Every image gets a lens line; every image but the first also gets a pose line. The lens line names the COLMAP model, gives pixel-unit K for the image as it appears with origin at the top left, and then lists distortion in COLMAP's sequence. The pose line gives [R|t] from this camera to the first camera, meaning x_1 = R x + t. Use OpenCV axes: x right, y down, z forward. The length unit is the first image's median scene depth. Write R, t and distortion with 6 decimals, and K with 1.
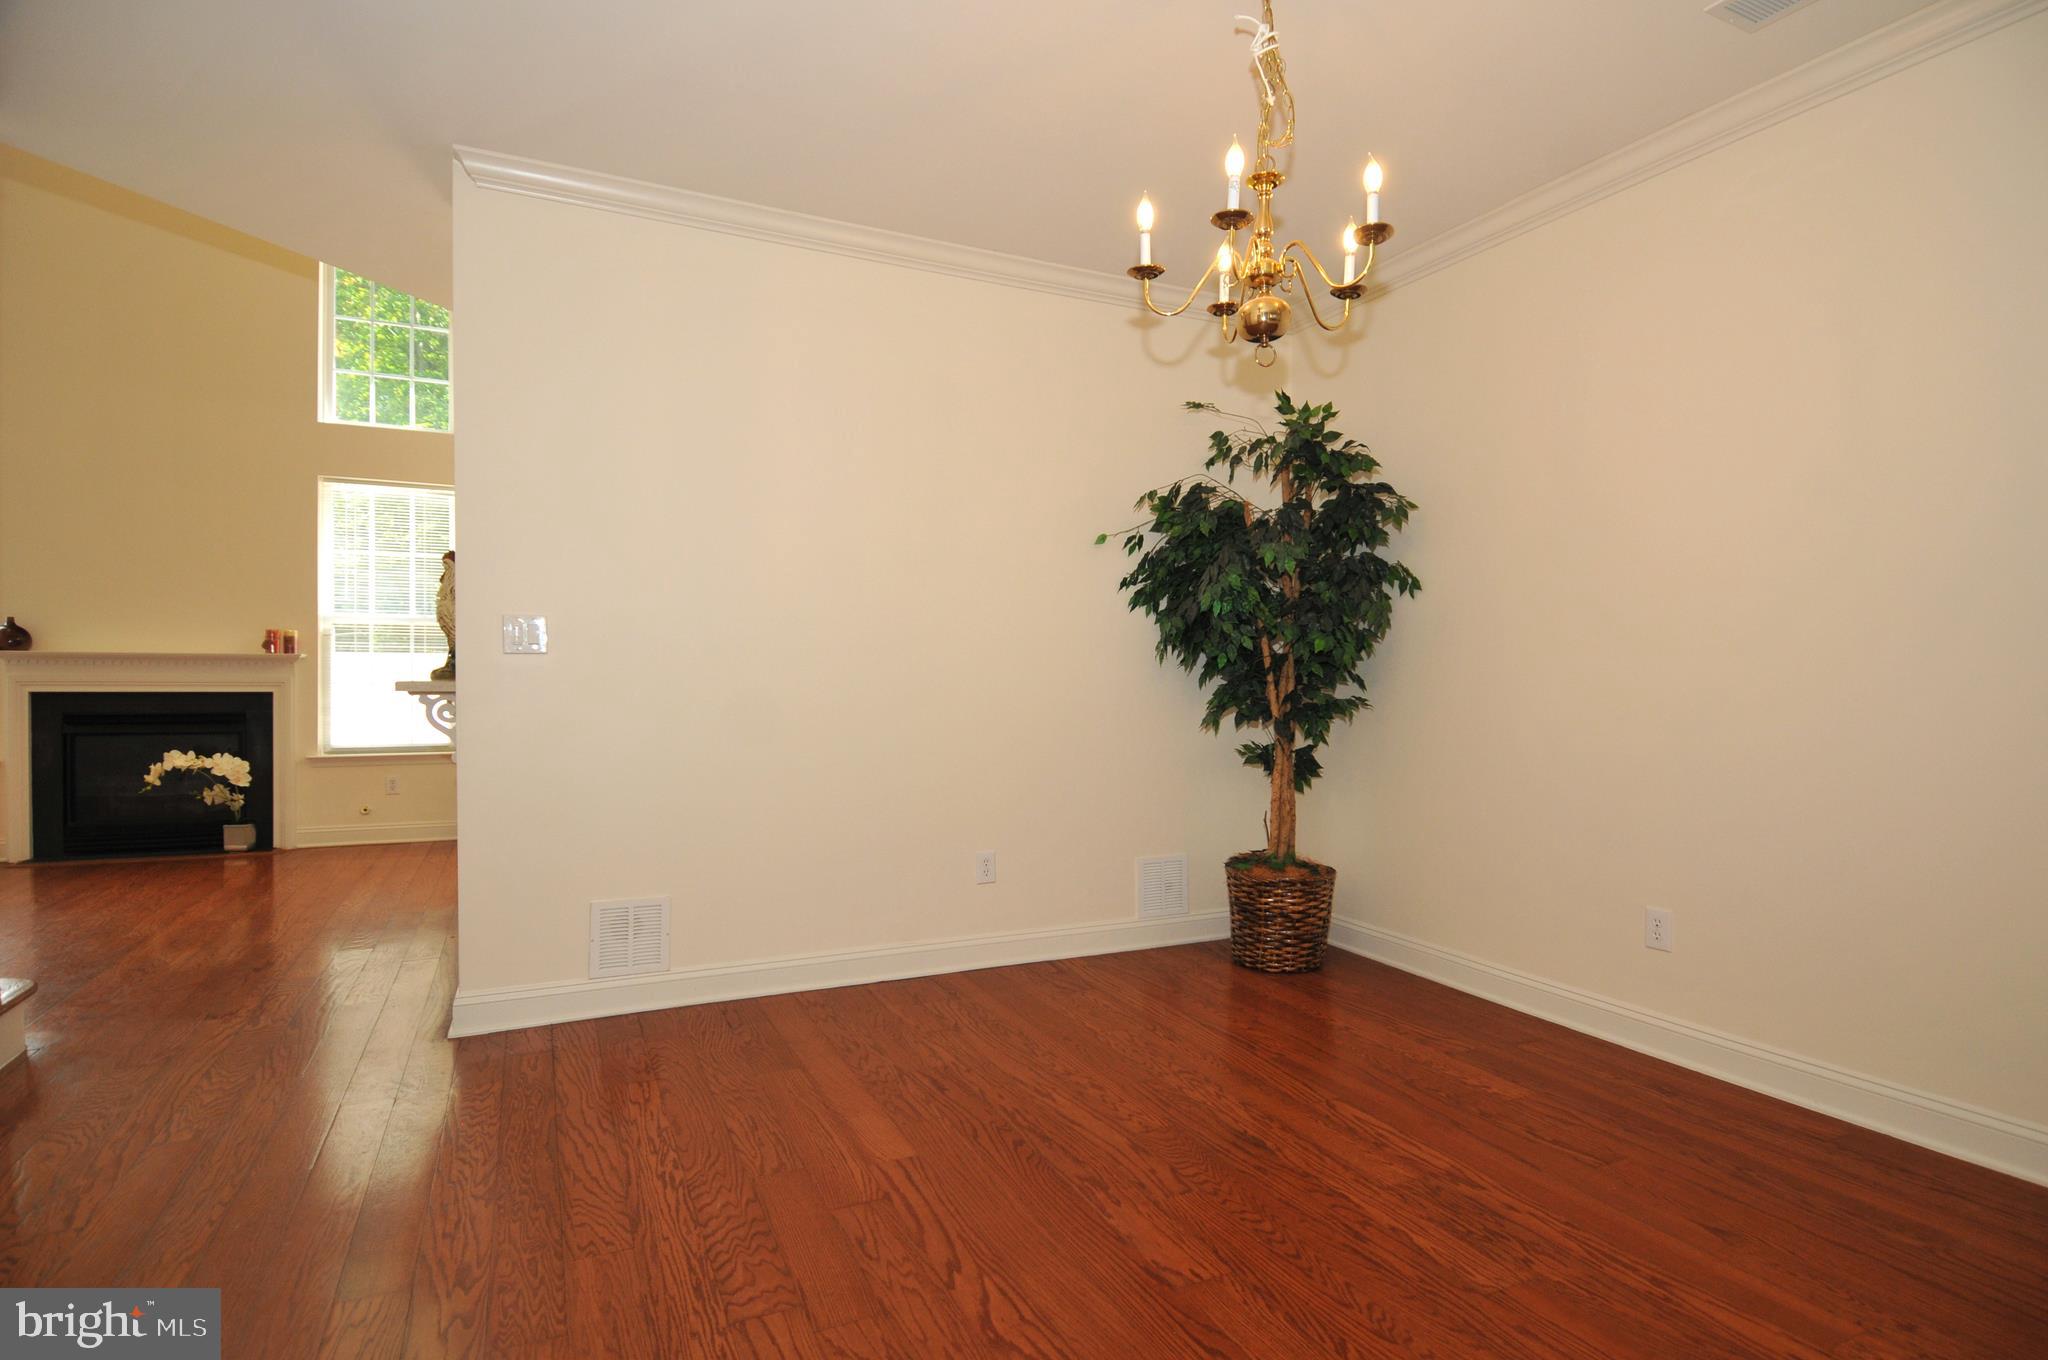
lens RADIAL K [[1026.0, 0, 1024.8], [0, 1026.0, 682.8], [0, 0, 1]] dist [0.000953, -0.021854]
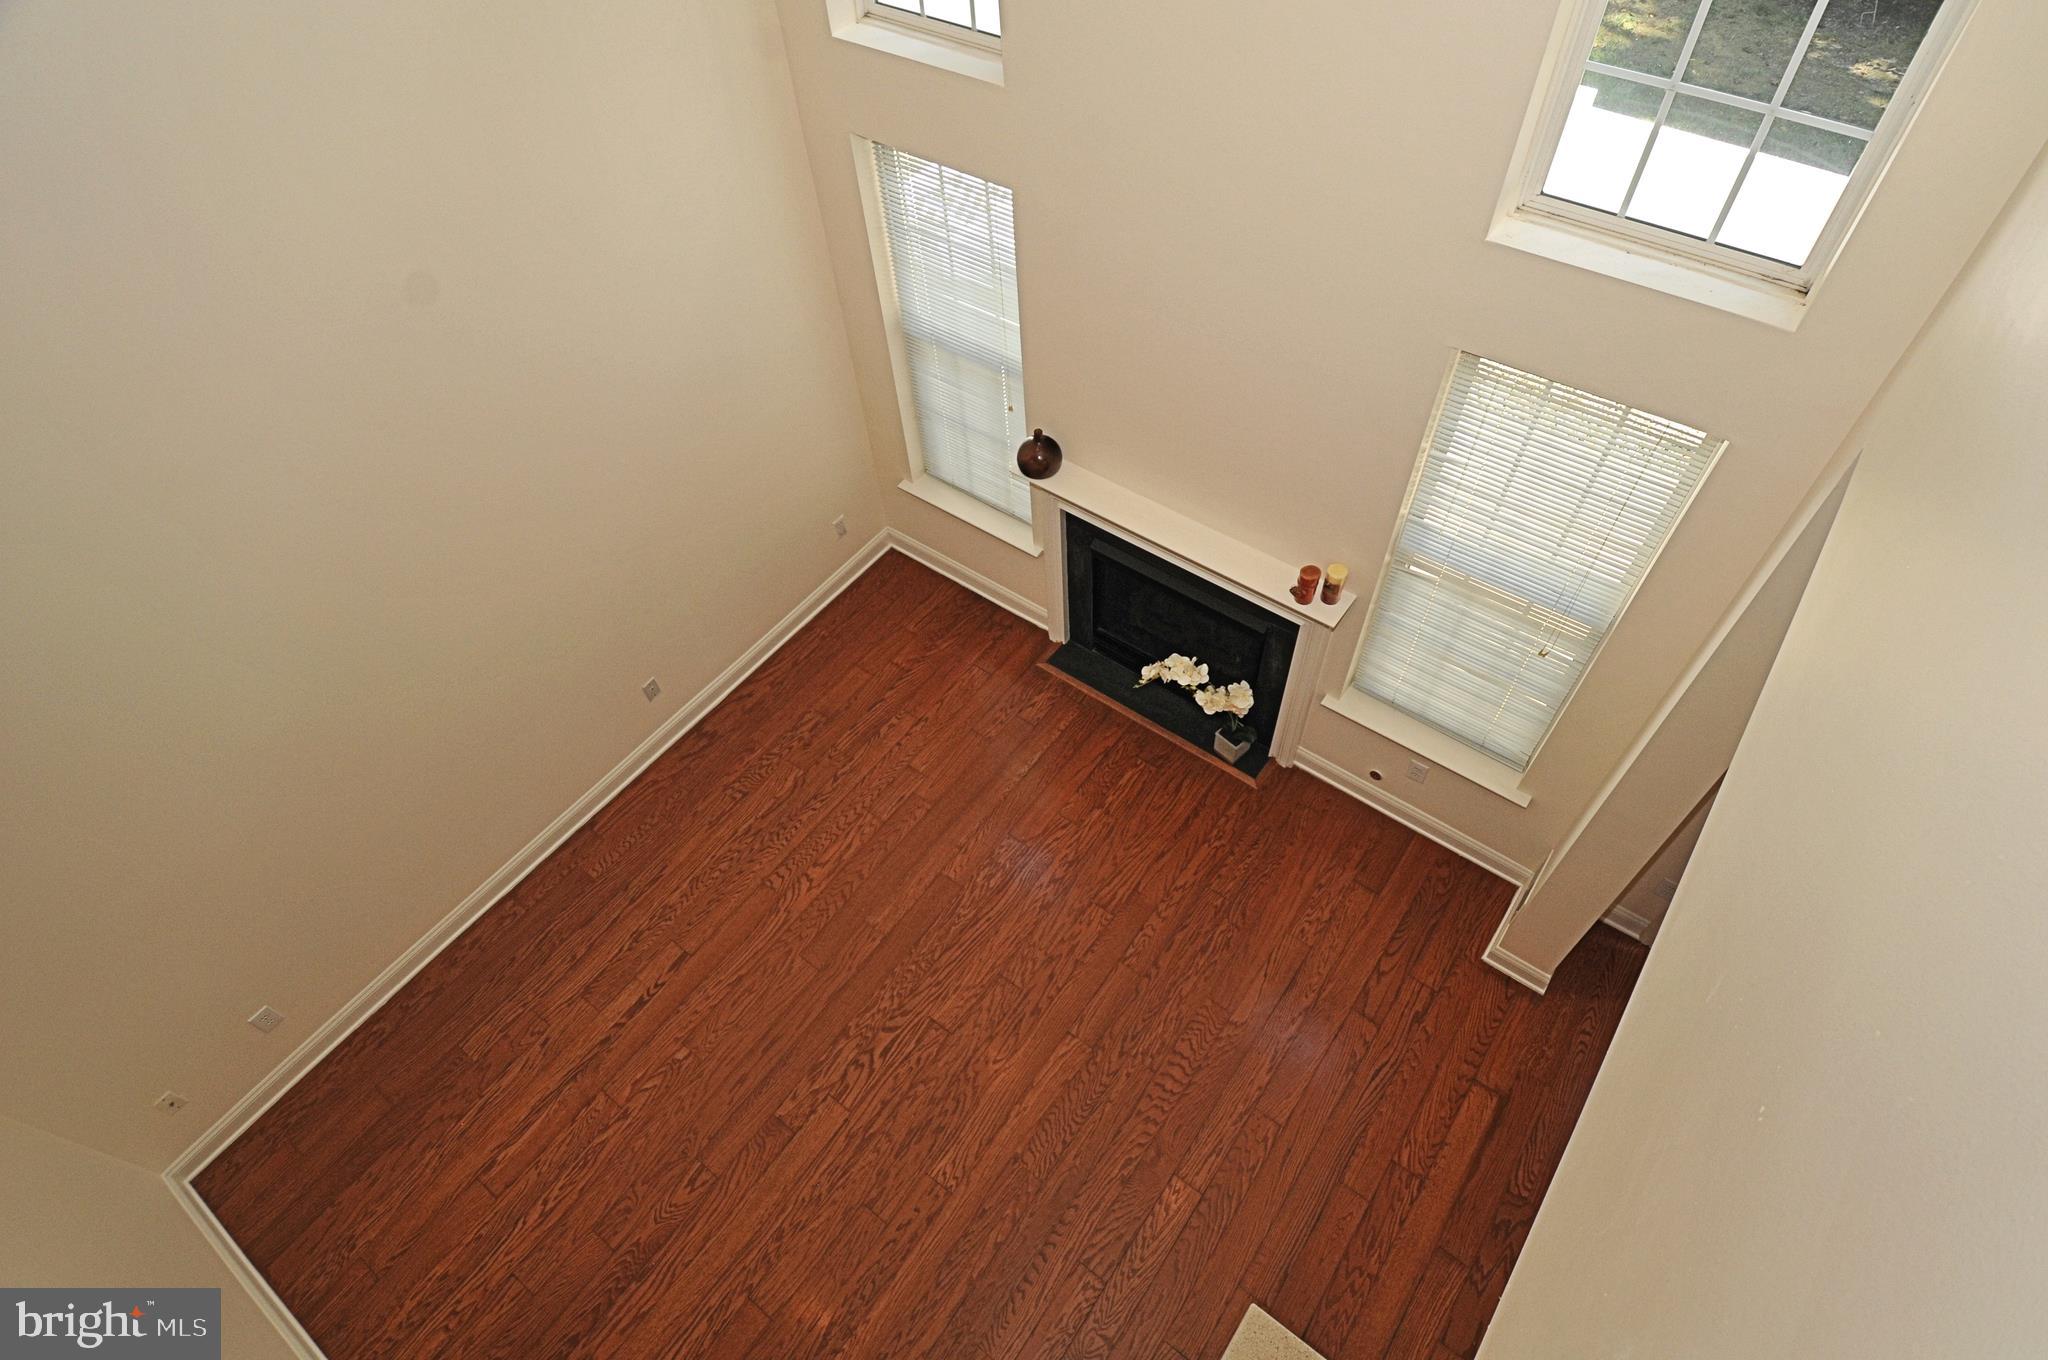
lens RADIAL K [[1053.3, 0, 1042.7], [0, 1053.3, 680.8], [0, 0, 1]] dist [0.059587, -0.064777]
pose [[0.457049, 0.695542, -0.554372, -0.422251], [0.032502, 0.609804, 0.791886, -0.525619], [0.888847, -0.379949, 0.256103, 0.682150]]
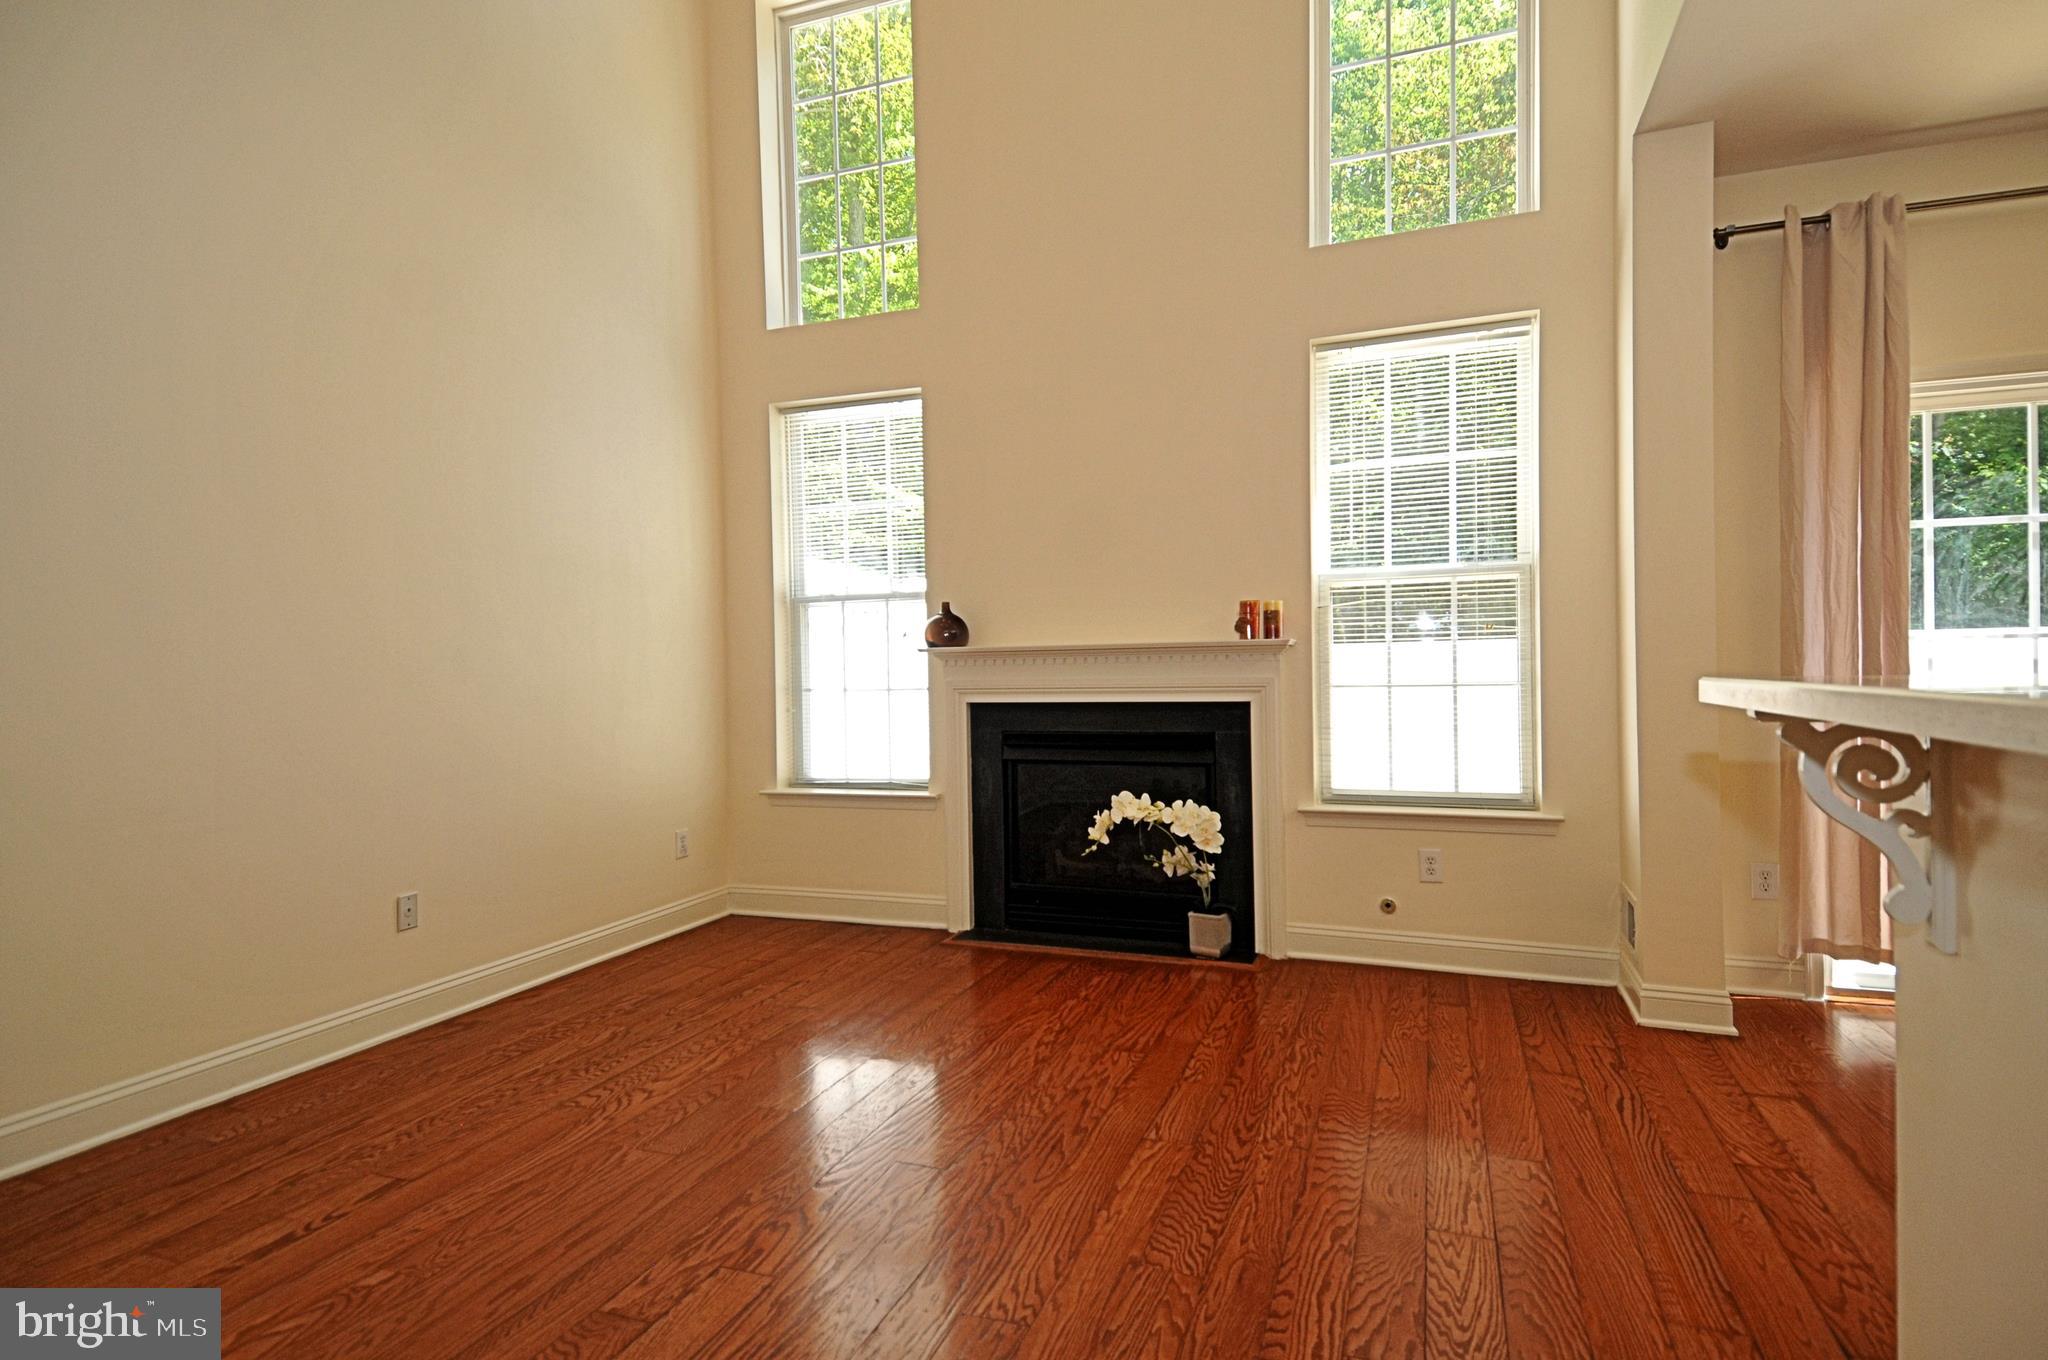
lens RADIAL K [[1041.3, 0, 1041.2], [0, 1041.3, 680.4], [0, 0, 1]] dist [0.094114, -0.063479]
pose [[0.685244, -0.010647, -0.728236, -0.368986], [0.016099, 0.999870, 0.000531, -0.006479], [0.728136, -0.012088, 0.685327, 0.481736]]
